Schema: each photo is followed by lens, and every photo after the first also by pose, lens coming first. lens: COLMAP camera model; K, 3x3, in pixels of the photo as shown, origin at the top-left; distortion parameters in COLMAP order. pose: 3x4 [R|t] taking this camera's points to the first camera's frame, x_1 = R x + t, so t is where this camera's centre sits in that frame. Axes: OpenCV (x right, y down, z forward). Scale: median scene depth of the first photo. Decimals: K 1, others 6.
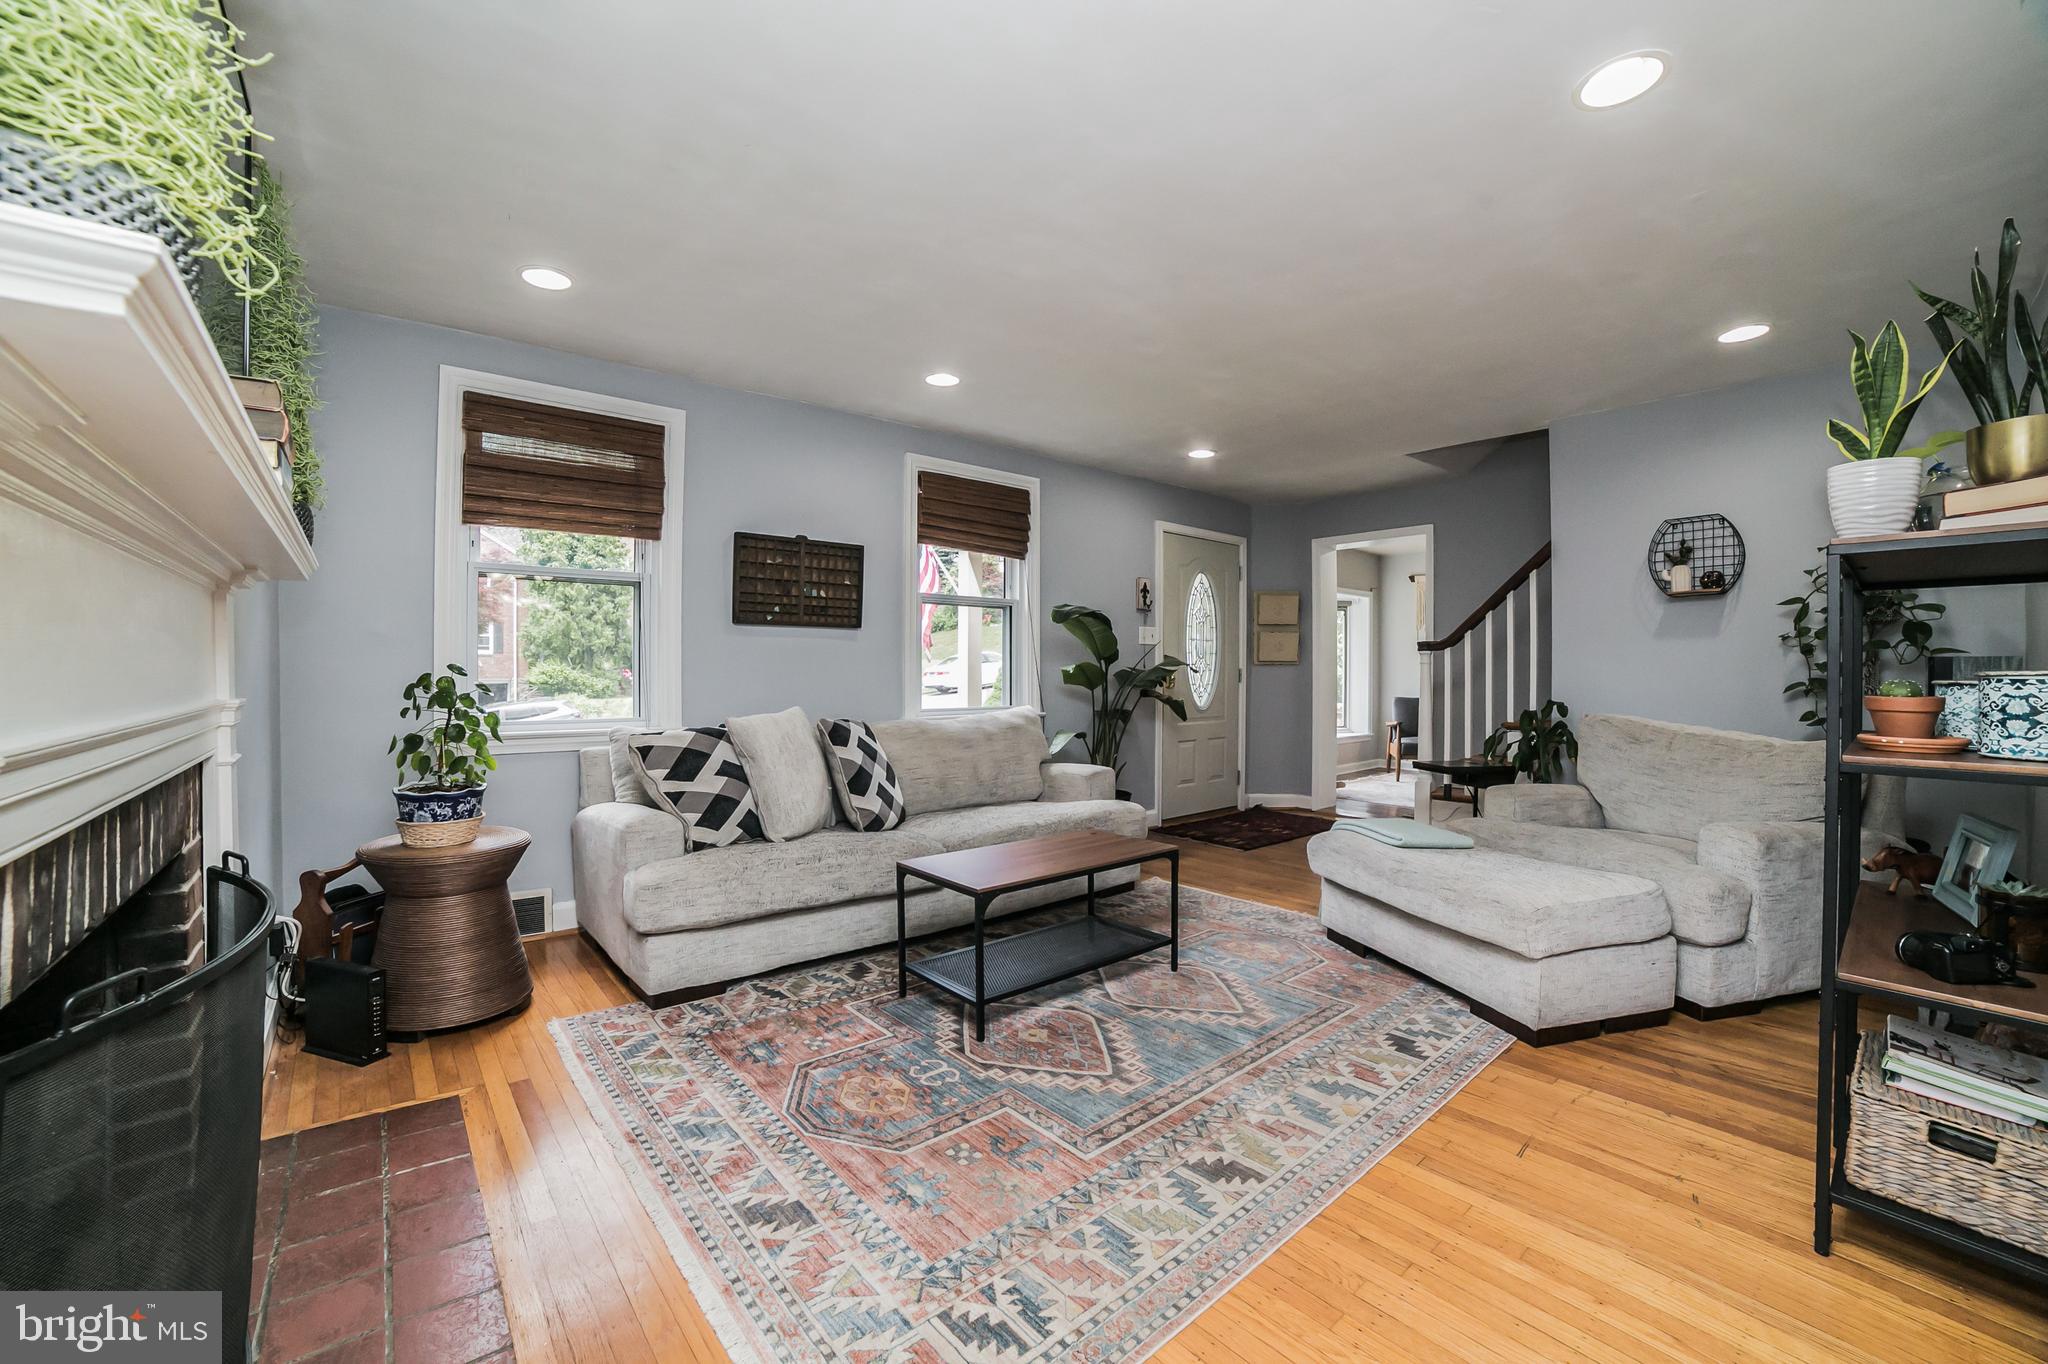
lens RADIAL K [[811.9, 0, 1024.0], [0, 811.9, 682.0], [0, 0, 1]] dist [-0.100481, 0.000032]
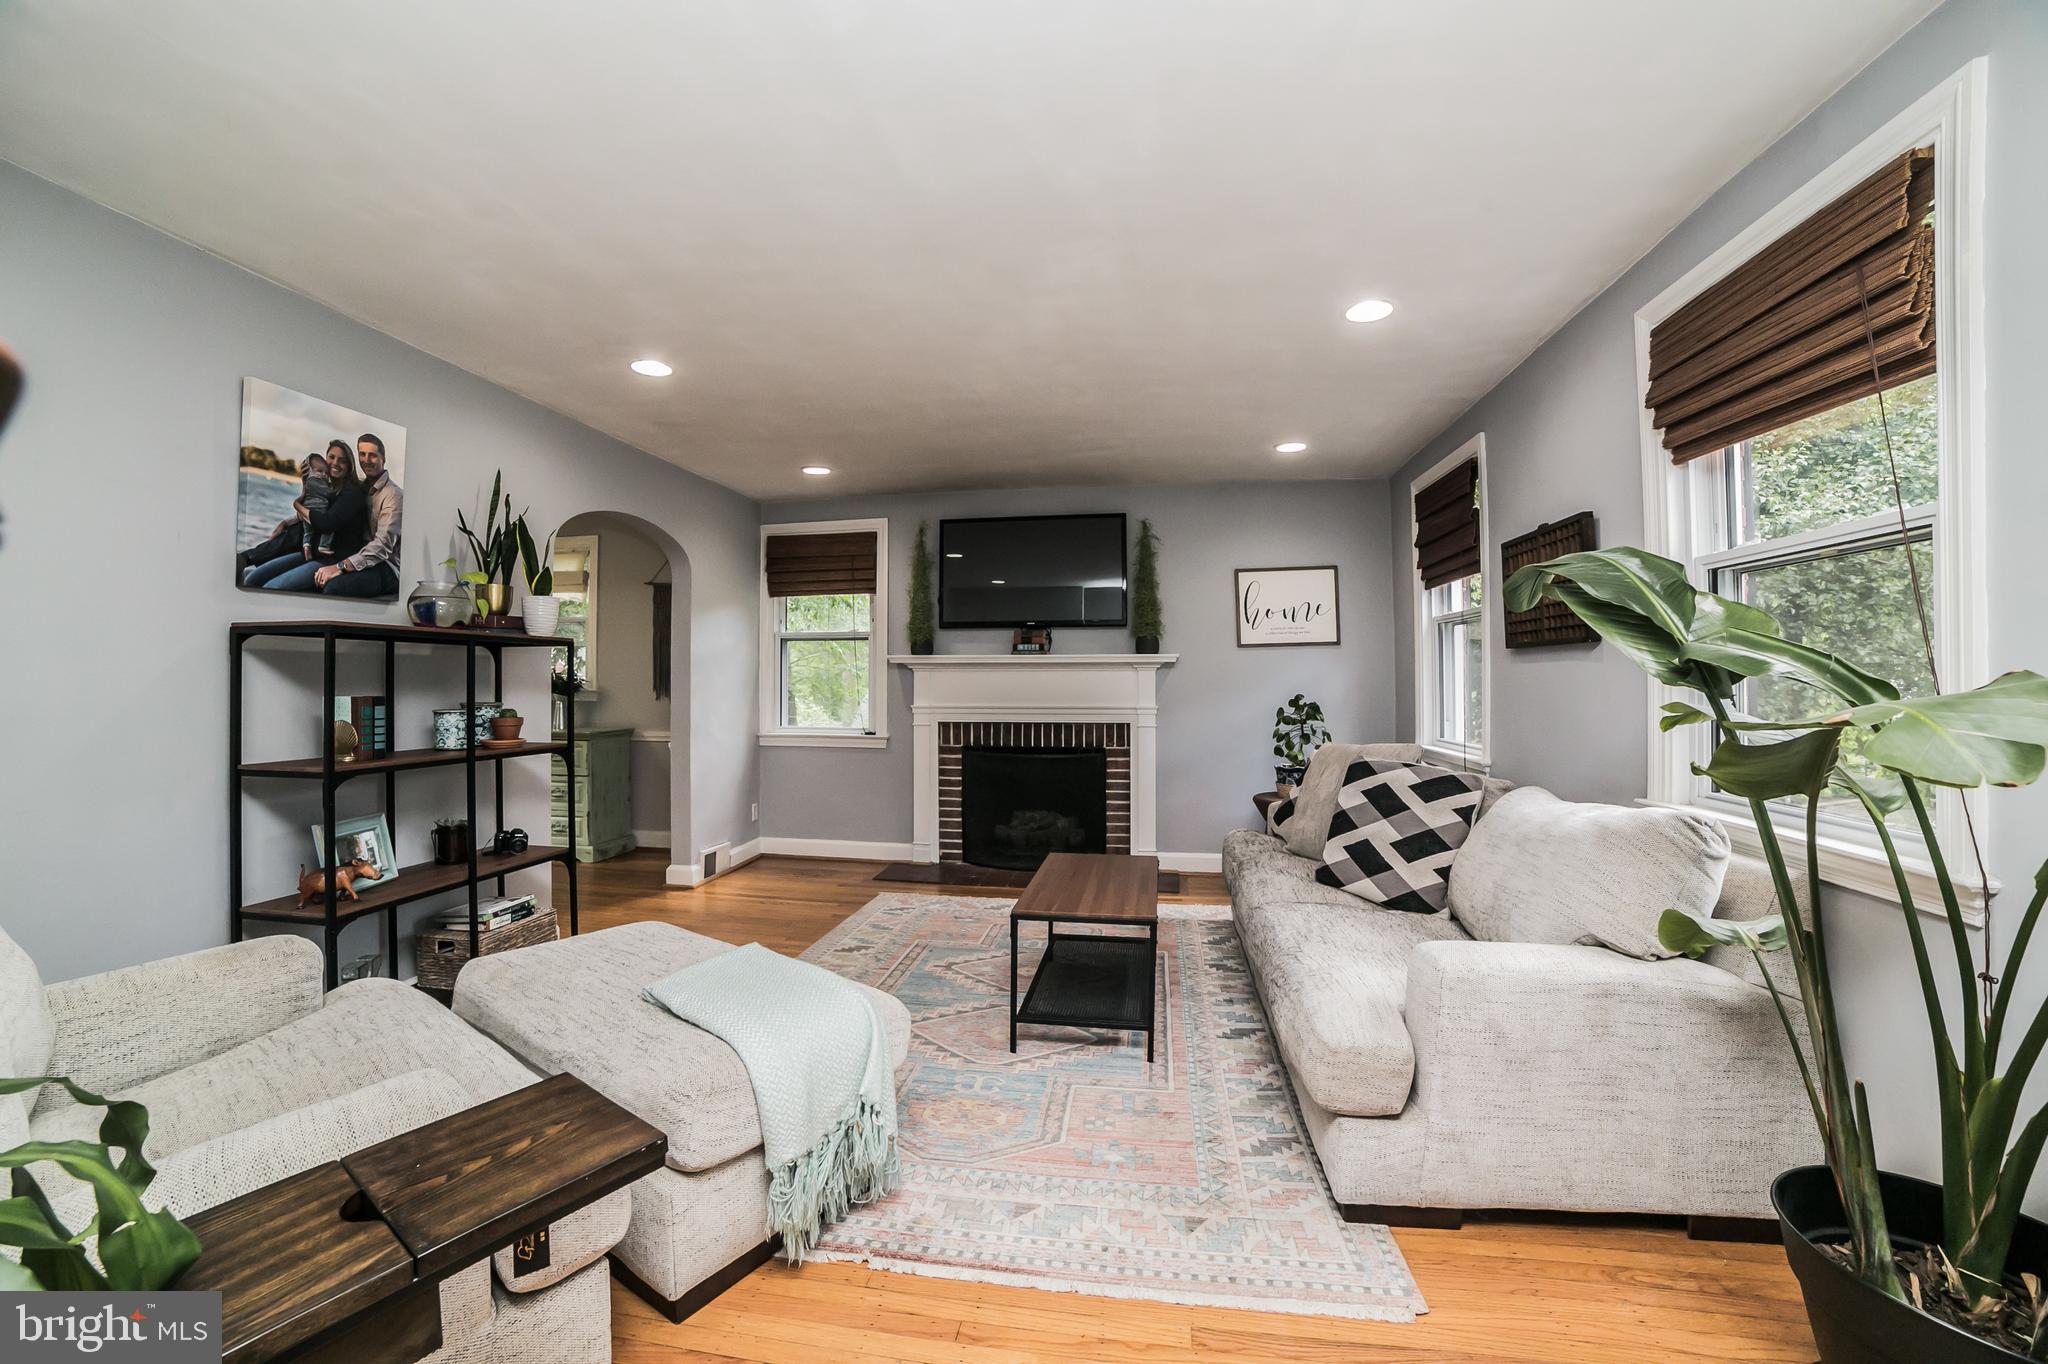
lens RADIAL K [[833.8, 0, 1018.5], [0, 833.8, 669.9], [0, 0, 1]] dist [-0.106833, 0.039335]
pose [[-0.763063, -0.010557, -0.646238, 0.487610], [-0.010967, 0.999934, -0.003387, -0.035294], [0.646231, 0.004503, -0.763129, 1.070723]]
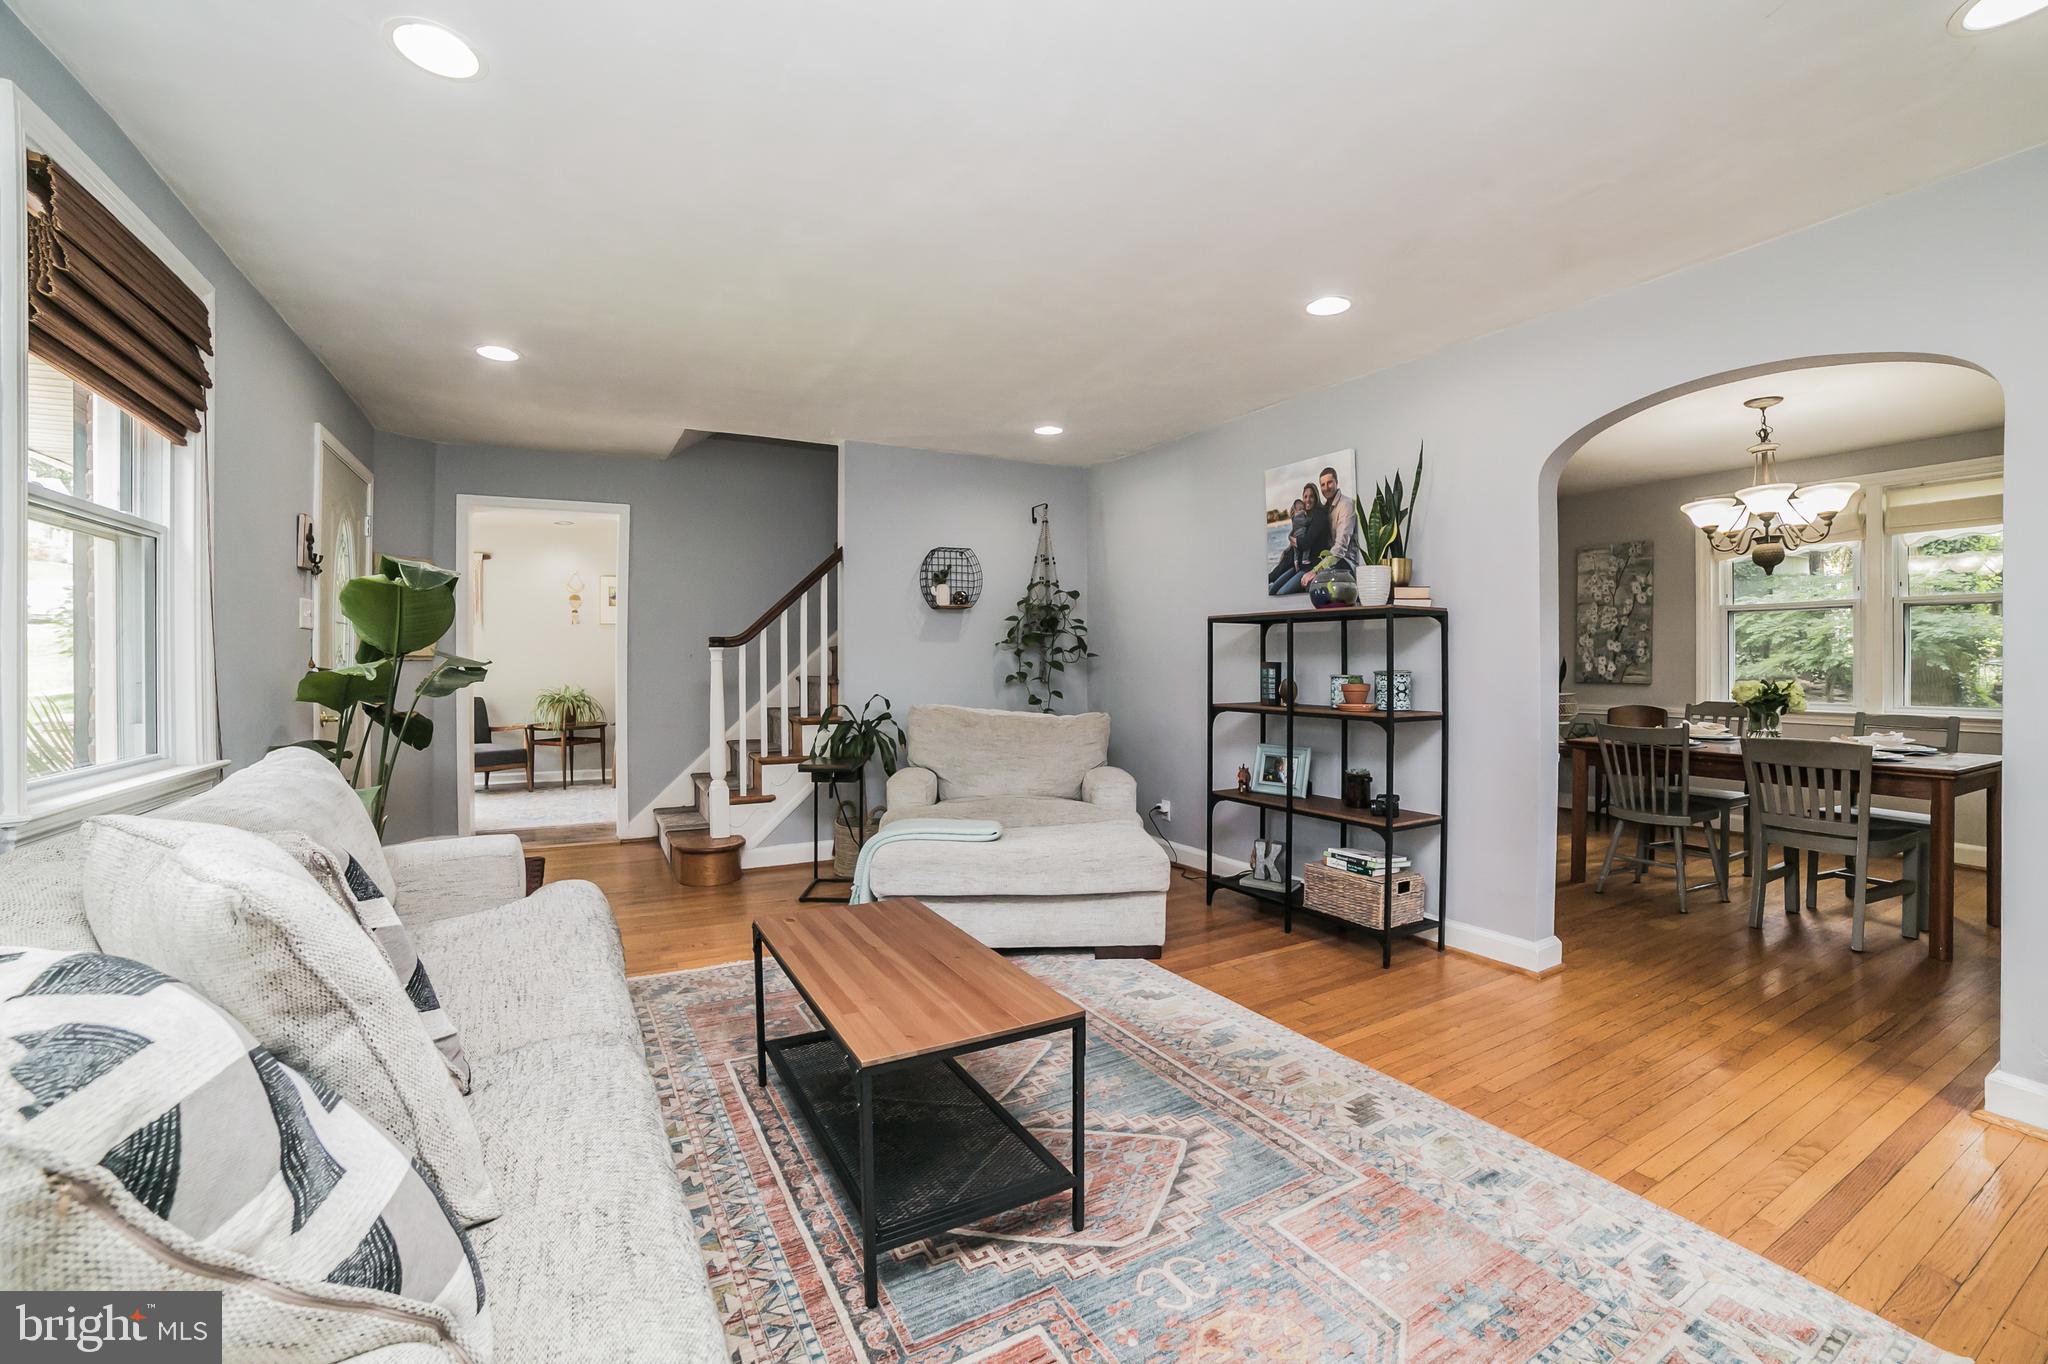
lens RADIAL K [[833.8, 0, 1018.5], [0, 833.8, 669.9], [0, 0, 1]] dist [-0.106833, 0.039335]
pose [[0.196756, -0.012052, 0.980378, -0.371411], [0.012793, 0.999871, 0.009724, -0.017515], [-0.980369, 0.010629, 0.196885, 0.464785]]
